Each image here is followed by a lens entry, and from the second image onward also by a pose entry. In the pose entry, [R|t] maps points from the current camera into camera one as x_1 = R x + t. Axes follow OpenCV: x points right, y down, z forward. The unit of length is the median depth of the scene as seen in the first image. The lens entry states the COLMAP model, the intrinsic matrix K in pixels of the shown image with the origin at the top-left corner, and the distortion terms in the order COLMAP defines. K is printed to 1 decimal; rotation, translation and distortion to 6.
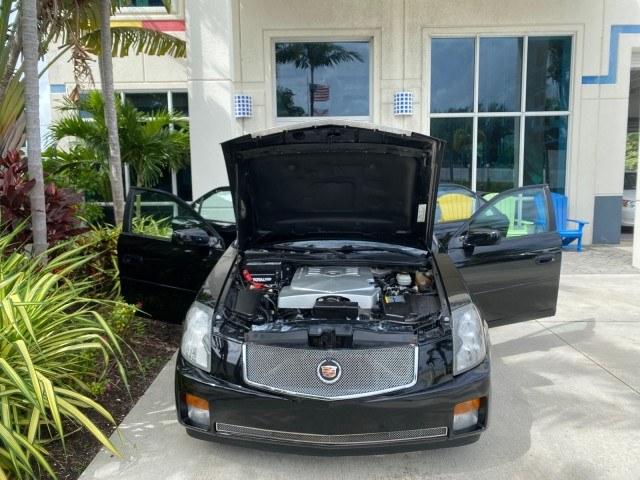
lens RADIAL K [[496.0, 0, 320.0], [0, 496.0, 240.0], [0, 0, 1]] dist [0.009418, -0.006523]
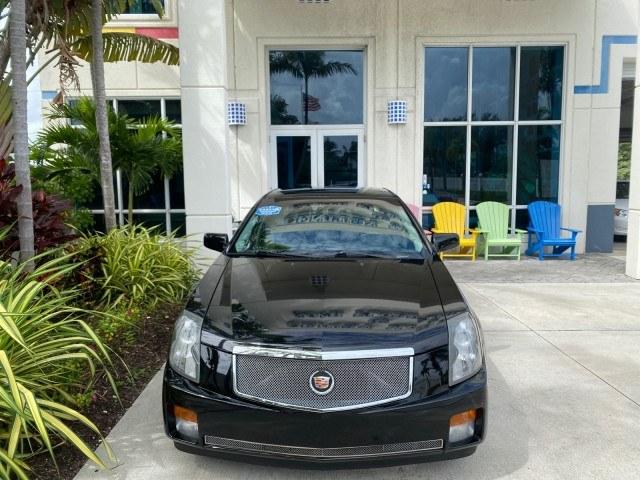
lens RADIAL K [[496.0, 0, 320.0], [0, 496.0, 240.0], [0, 0, 1]] dist [0.009418, -0.006523]
pose [[0.999925, 0.001652, 0.012119, 0.001986], [-0.001441, 0.999847, -0.017424, 0.002408], [-0.012146, 0.017405, 0.999775, 0.016645]]
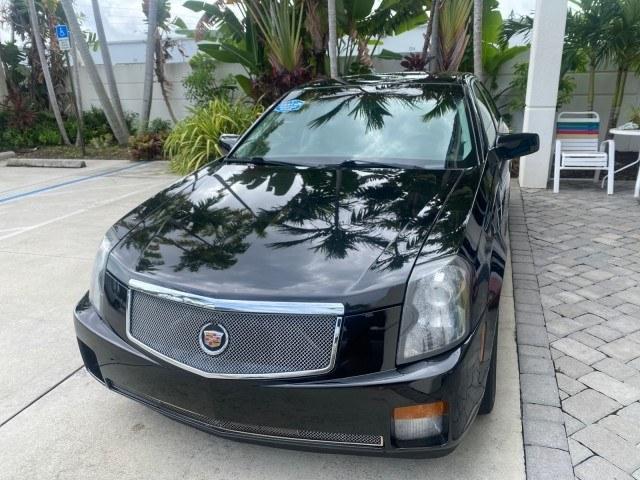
lens RADIAL K [[496.0, 0, 320.0], [0, 496.0, 240.0], [0, 0, 1]] dist [0.009418, -0.006523]
pose [[0.949845, 0.063059, -0.306298, 0.258117], [-0.008969, 0.984549, 0.174878, -0.002696], [0.312593, -0.163360, 0.935734, 0.271058]]
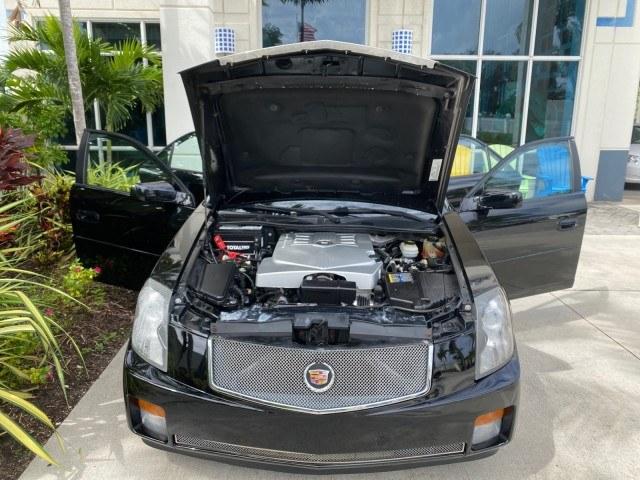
lens RADIAL K [[496.0, 0, 320.0], [0, 496.0, 240.0], [0, 0, 1]] dist [0.009418, -0.006523]
pose [[0.999501, 0.016236, 0.027080, -0.003064], [-0.018962, 0.994434, 0.103643, -0.019212], [-0.025247, -0.104105, 0.994246, 0.171894]]
